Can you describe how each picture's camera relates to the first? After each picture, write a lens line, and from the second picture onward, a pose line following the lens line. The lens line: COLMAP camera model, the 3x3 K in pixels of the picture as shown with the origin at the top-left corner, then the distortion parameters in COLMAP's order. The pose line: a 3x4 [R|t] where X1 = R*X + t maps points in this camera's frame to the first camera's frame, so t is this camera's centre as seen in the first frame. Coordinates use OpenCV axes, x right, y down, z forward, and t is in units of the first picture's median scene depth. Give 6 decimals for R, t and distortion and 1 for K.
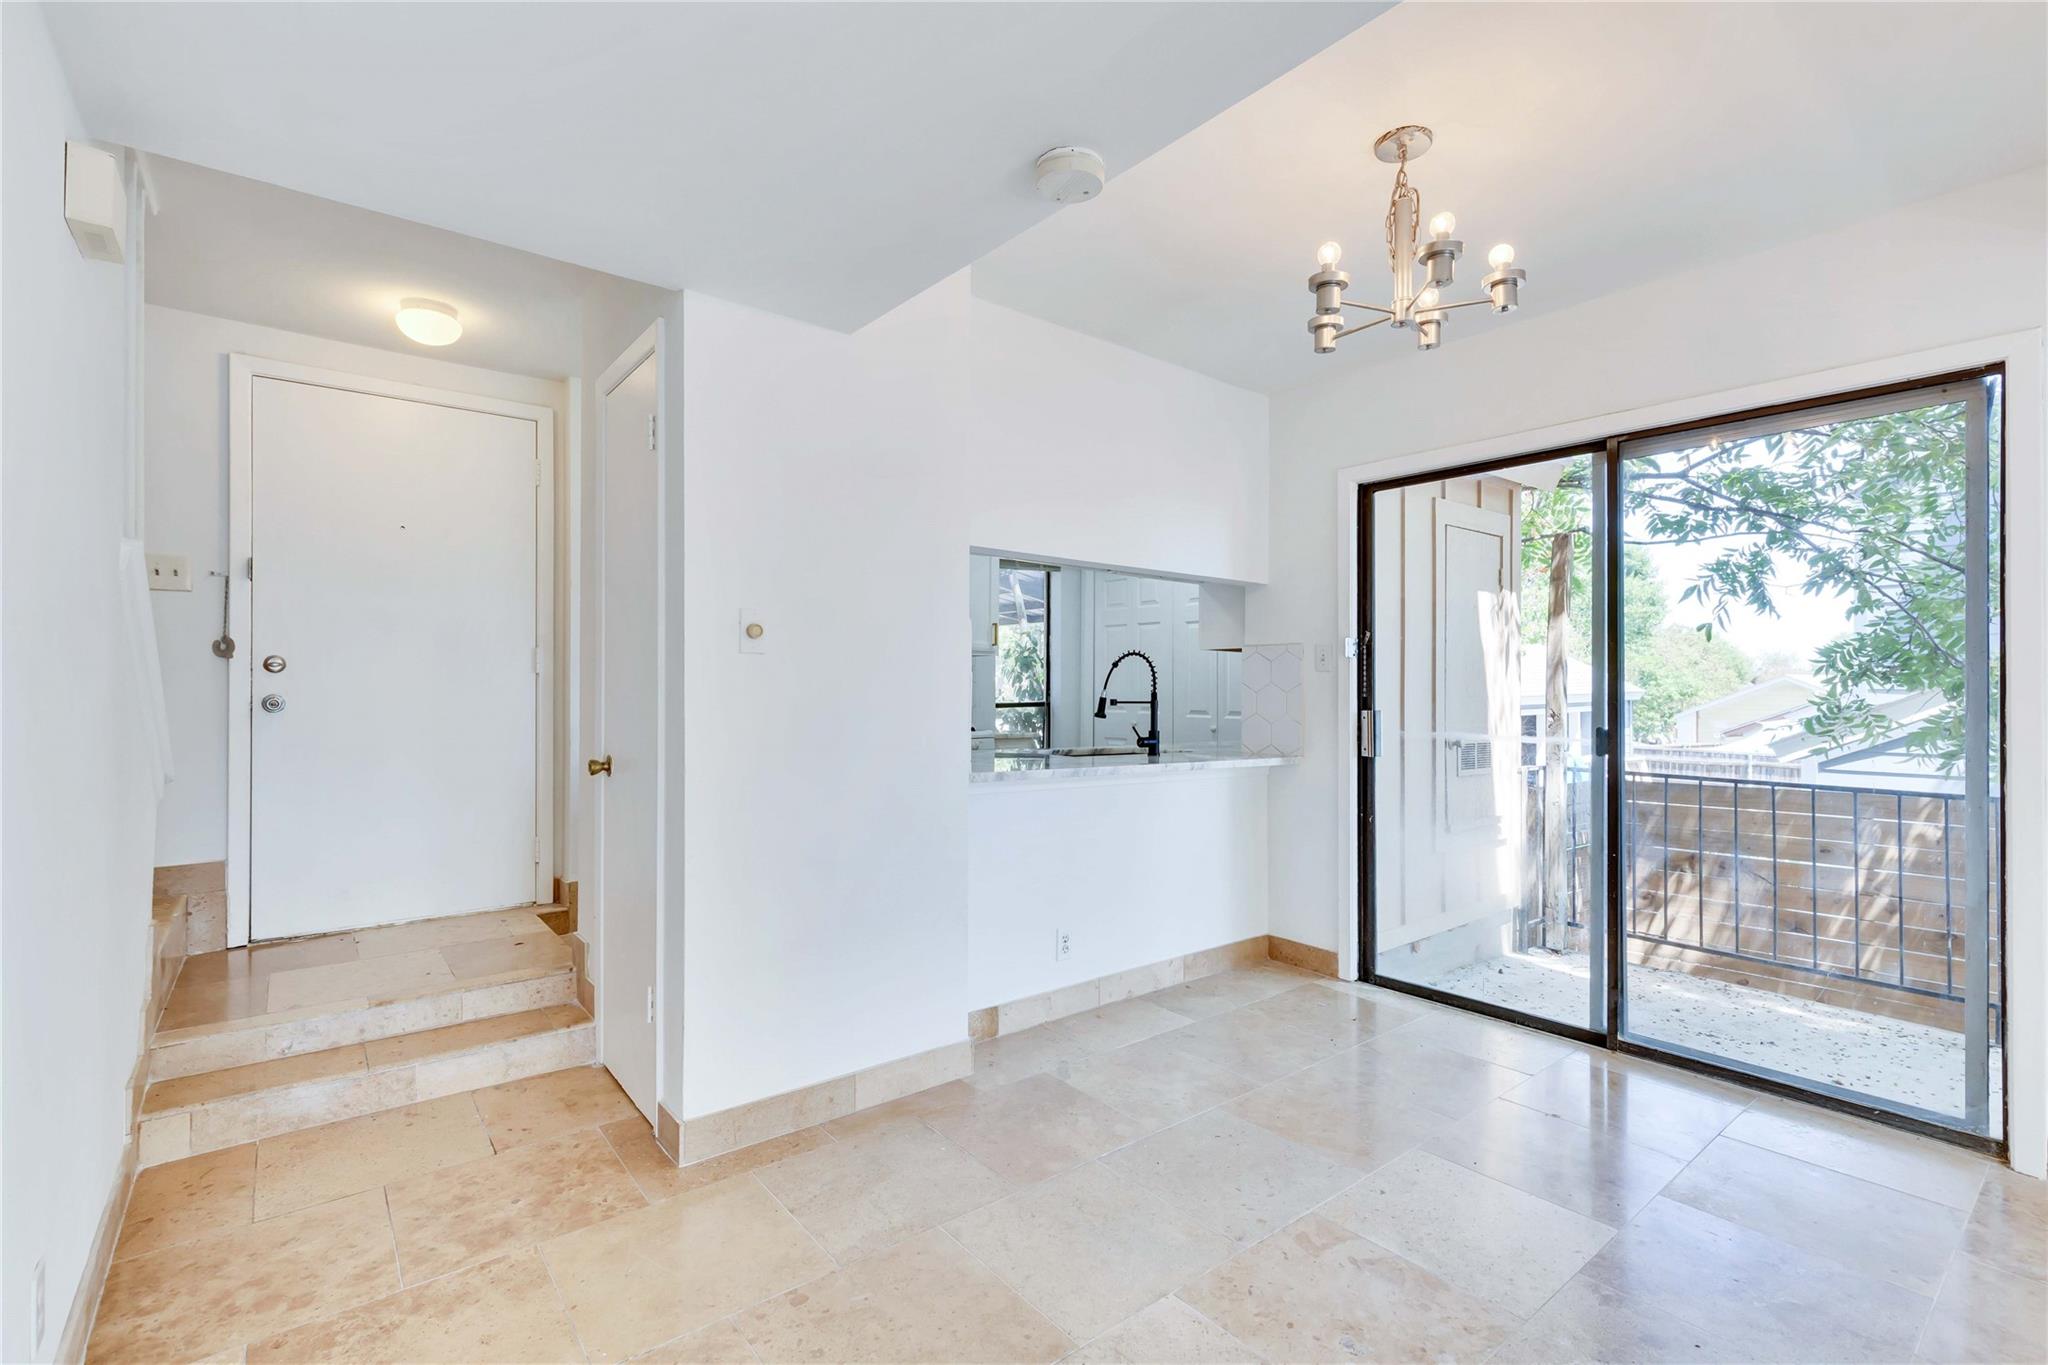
lens RADIAL K [[917.3, 0, 1022.0], [0, 917.3, 677.7], [0, 0, 1]] dist [0.006866, -0.000272]
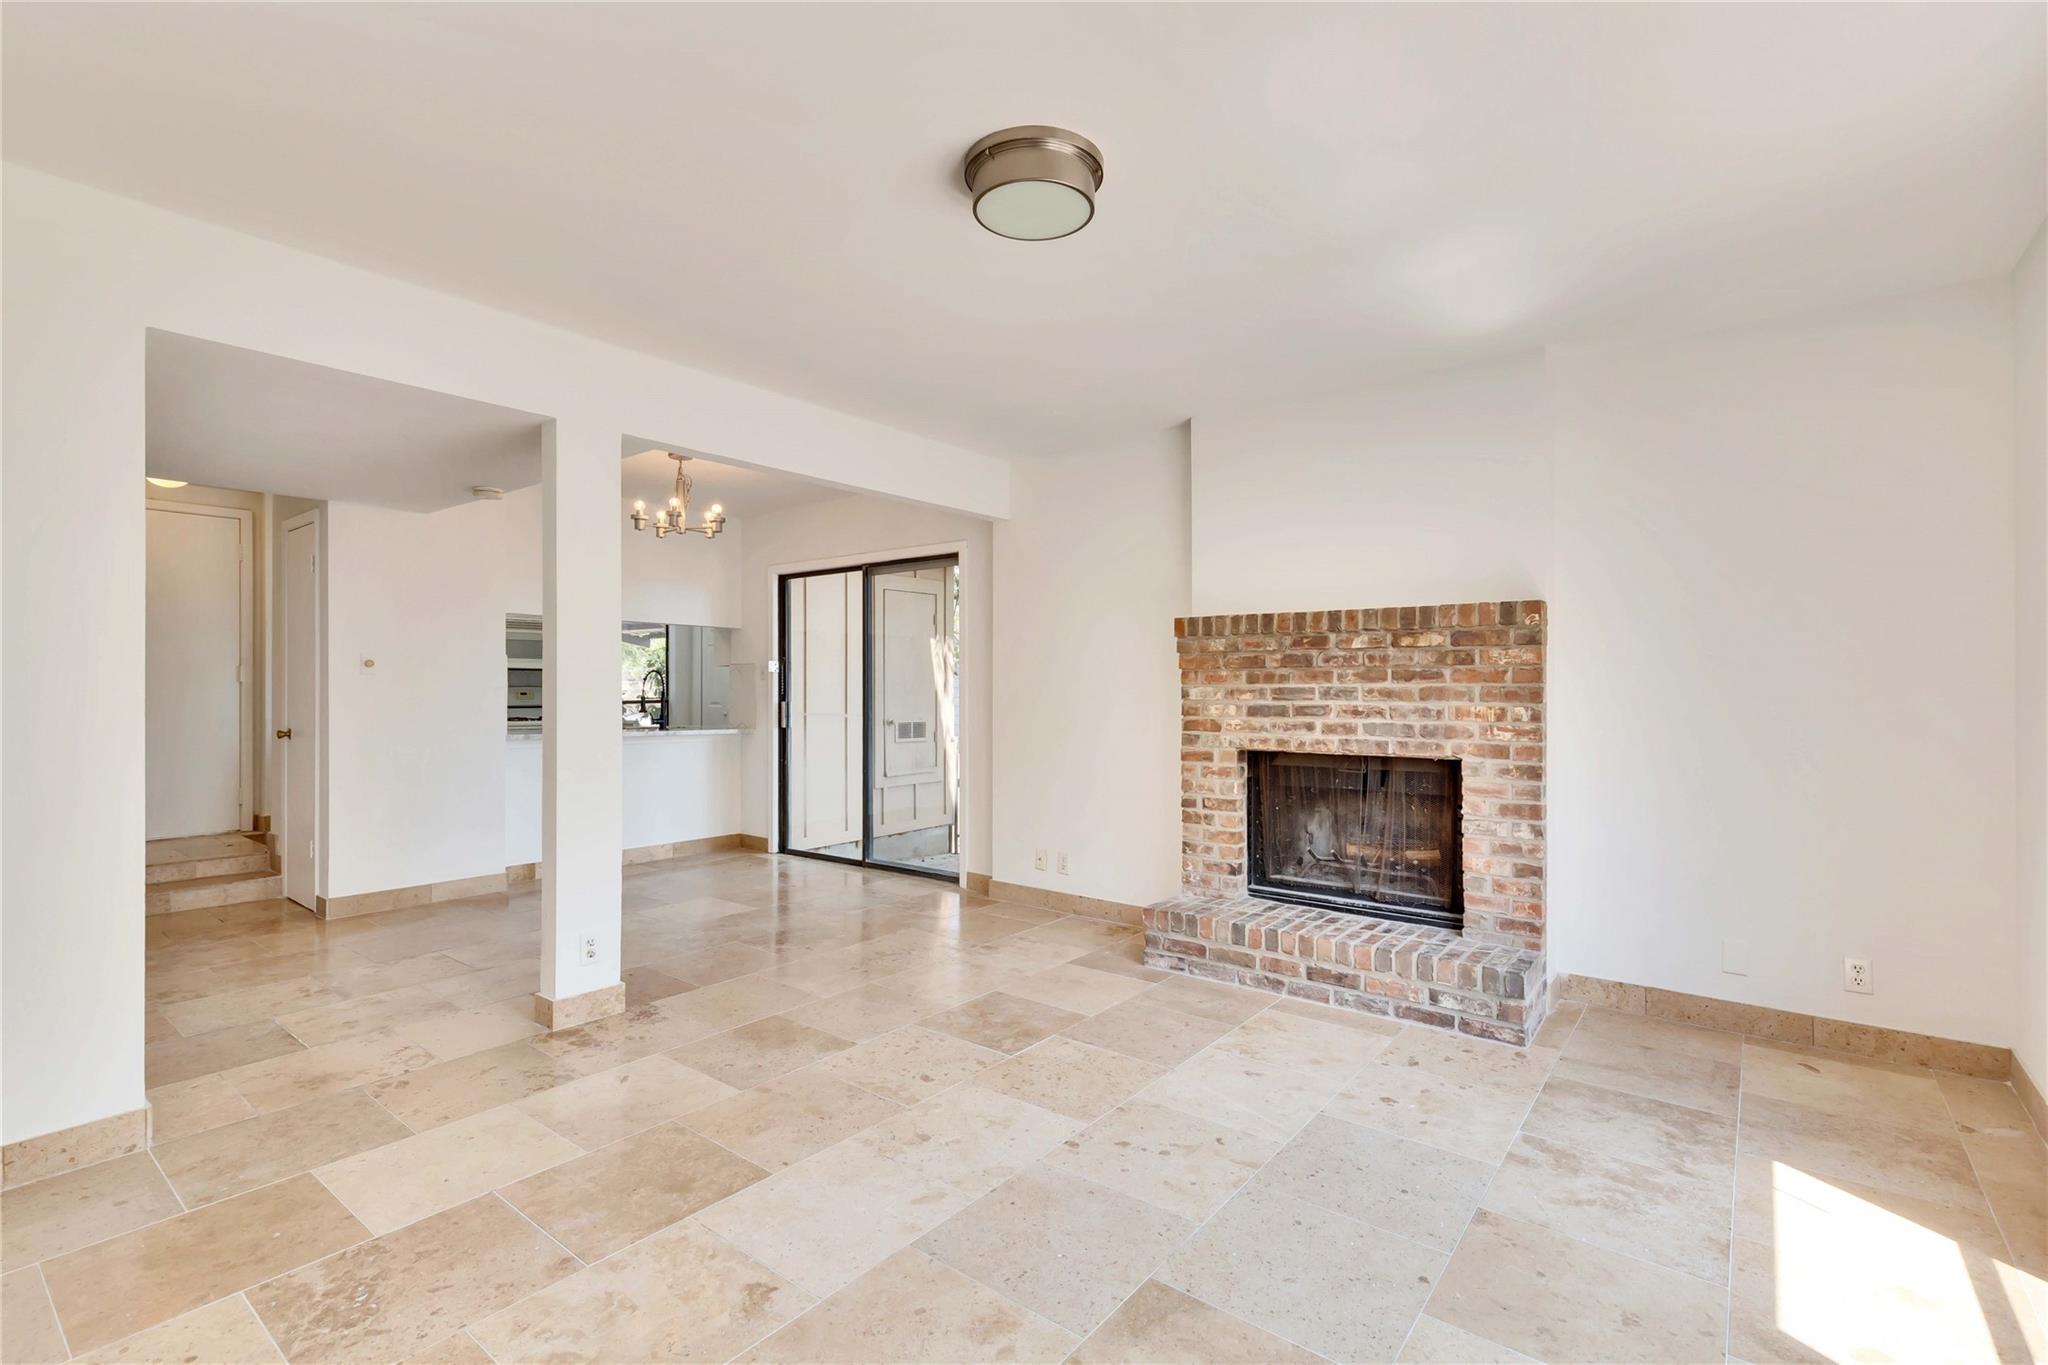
lens RADIAL K [[932.4, 0, 1019.6], [0, 932.4, 679.2], [0, 0, 1]] dist [0.009076, -0.002018]
pose [[0.975934, -0.001577, 0.218062, 0.469678], [0.000923, 0.999995, 0.003101, -0.014555], [-0.218065, -0.002825, 0.975930, -0.950123]]
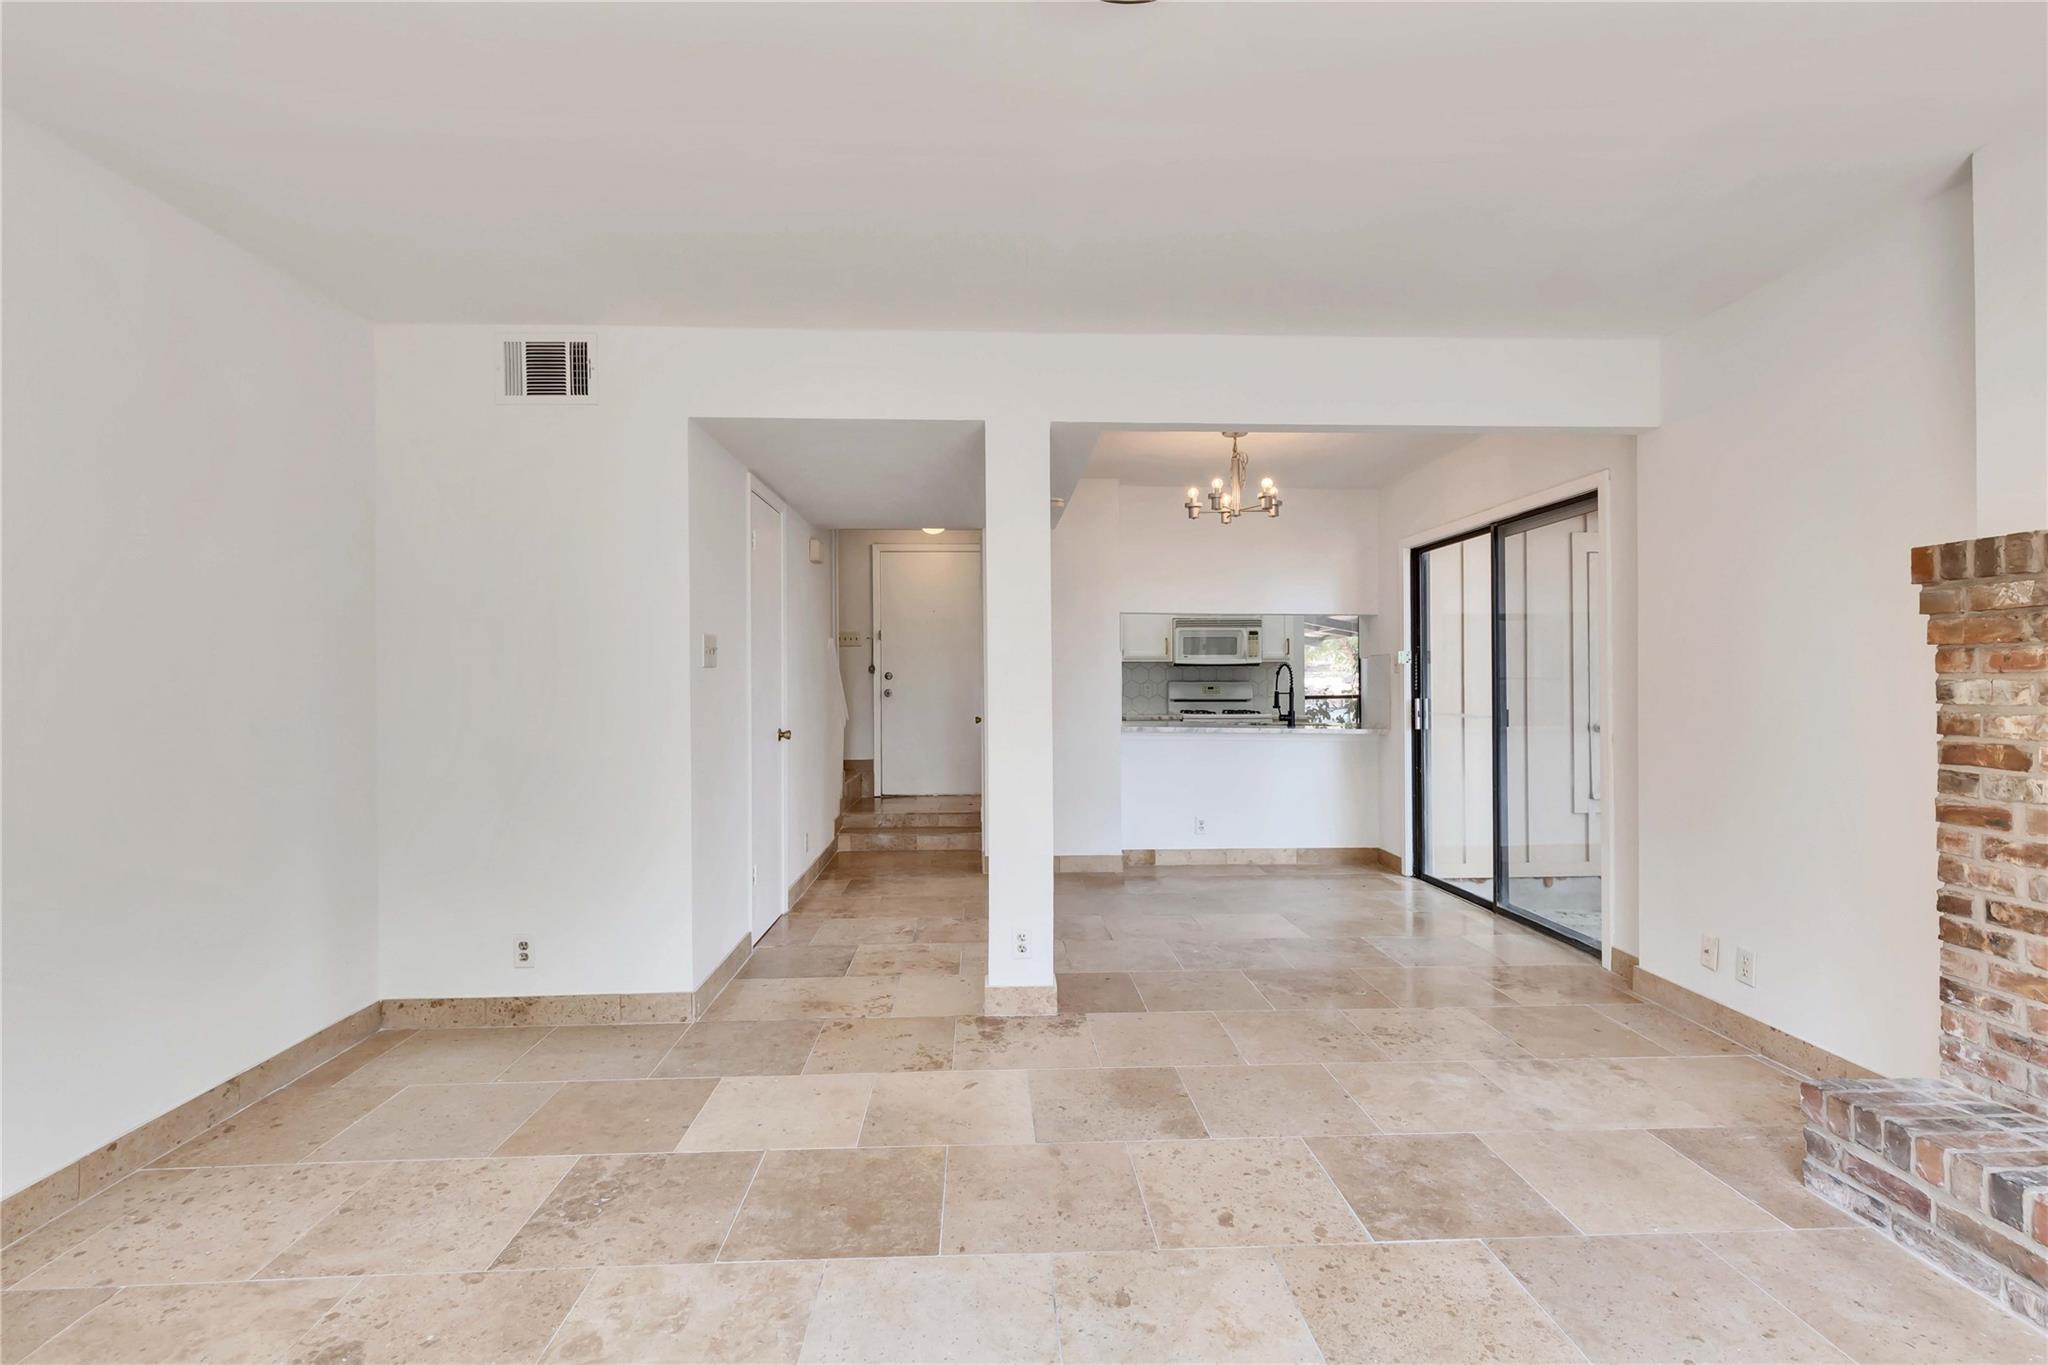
lens RADIAL K [[932.4, 0, 1019.6], [0, 932.4, 679.2], [0, 0, 1]] dist [0.009076, -0.002018]
pose [[0.805291, -0.007672, -0.592830, 0.831659], [0.012169, 0.999920, 0.003590, -0.010413], [0.592755, -0.010105, 0.805319, -0.679363]]
